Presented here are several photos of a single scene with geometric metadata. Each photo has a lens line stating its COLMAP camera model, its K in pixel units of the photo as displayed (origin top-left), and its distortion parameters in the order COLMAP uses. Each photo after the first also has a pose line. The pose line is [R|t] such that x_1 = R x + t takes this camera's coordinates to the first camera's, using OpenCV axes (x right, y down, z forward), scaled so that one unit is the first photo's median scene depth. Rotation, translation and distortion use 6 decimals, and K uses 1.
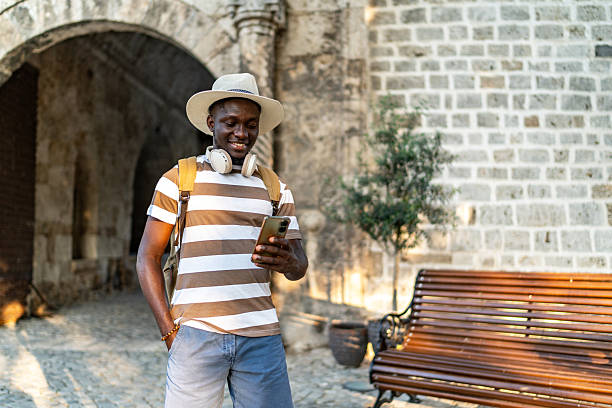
lens RADIAL K [[584.7, 0, 308.8], [0, 584.7, 202.5], [0, 0, 1]] dist [-0.008102, 0.007165]
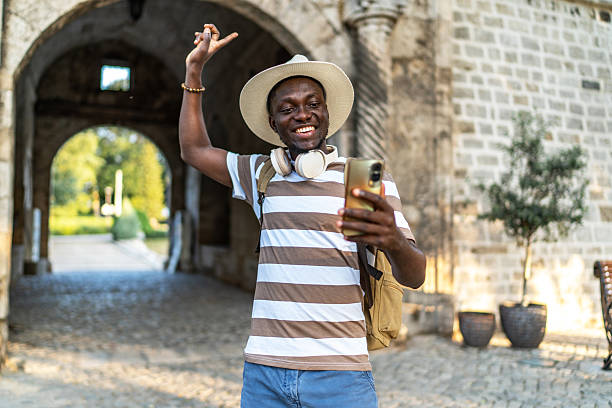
lens RADIAL K [[584.7, 0, 308.8], [0, 584.7, 202.5], [0, 0, 1]] dist [-0.008102, 0.007165]
pose [[0.889834, 0.019255, 0.455879, -0.615497], [-0.029967, 0.999418, 0.016281, -0.004775], [-0.455300, -0.028148, 0.889893, 0.135295]]
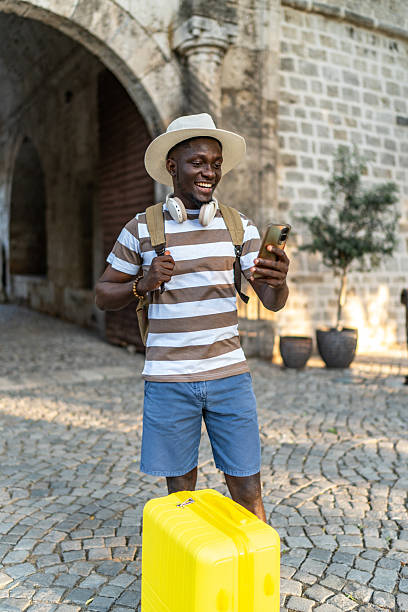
lens RADIAL K [[600.1, 0, 204.0], [0, 600.1, 306.0], [0, 0, 1]] dist [-0.004754, 0.007652]
pose [[0.813489, -0.045636, 0.579787, -0.675936], [-0.041440, 0.989834, 0.136055, -0.009469], [-0.580102, -0.134706, 0.803328, 0.105647]]
